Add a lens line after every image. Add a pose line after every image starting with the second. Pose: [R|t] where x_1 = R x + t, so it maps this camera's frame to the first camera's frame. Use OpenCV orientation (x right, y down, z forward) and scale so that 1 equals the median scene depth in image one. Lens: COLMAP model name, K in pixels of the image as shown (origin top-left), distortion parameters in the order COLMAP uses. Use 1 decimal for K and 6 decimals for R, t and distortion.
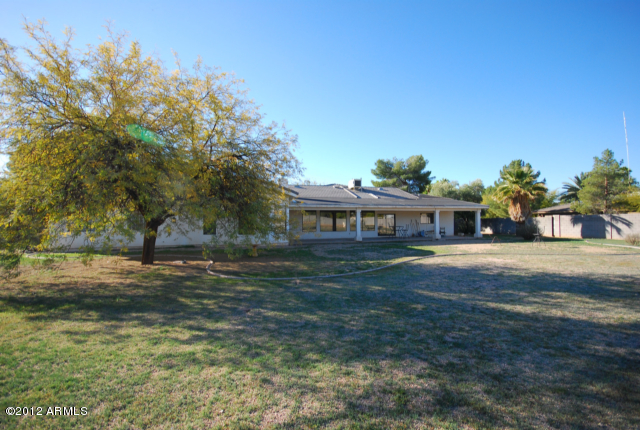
lens RADIAL K [[303.8, 0, 320.0], [0, 303.8, 215.0], [0, 0, 1]] dist [-0.001423, -0.000018]
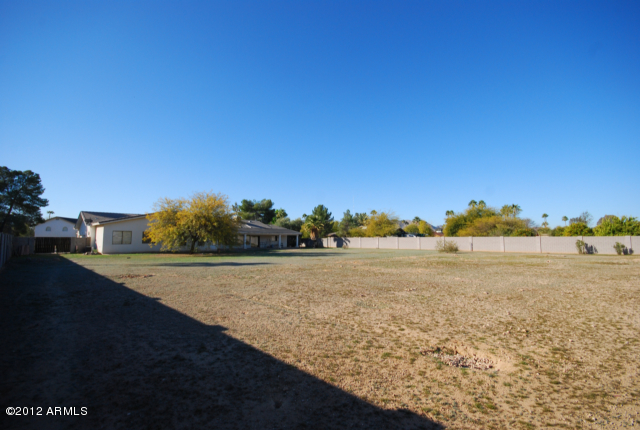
lens RADIAL K [[303.8, 0, 320.0], [0, 303.8, 215.0], [0, 0, 1]] dist [-0.001423, -0.000018]
pose [[0.868785, 0.043022, 0.493317, -0.369050], [-0.016431, 0.998175, -0.058113, -0.030654], [-0.494917, 0.042382, 0.867906, -0.859682]]
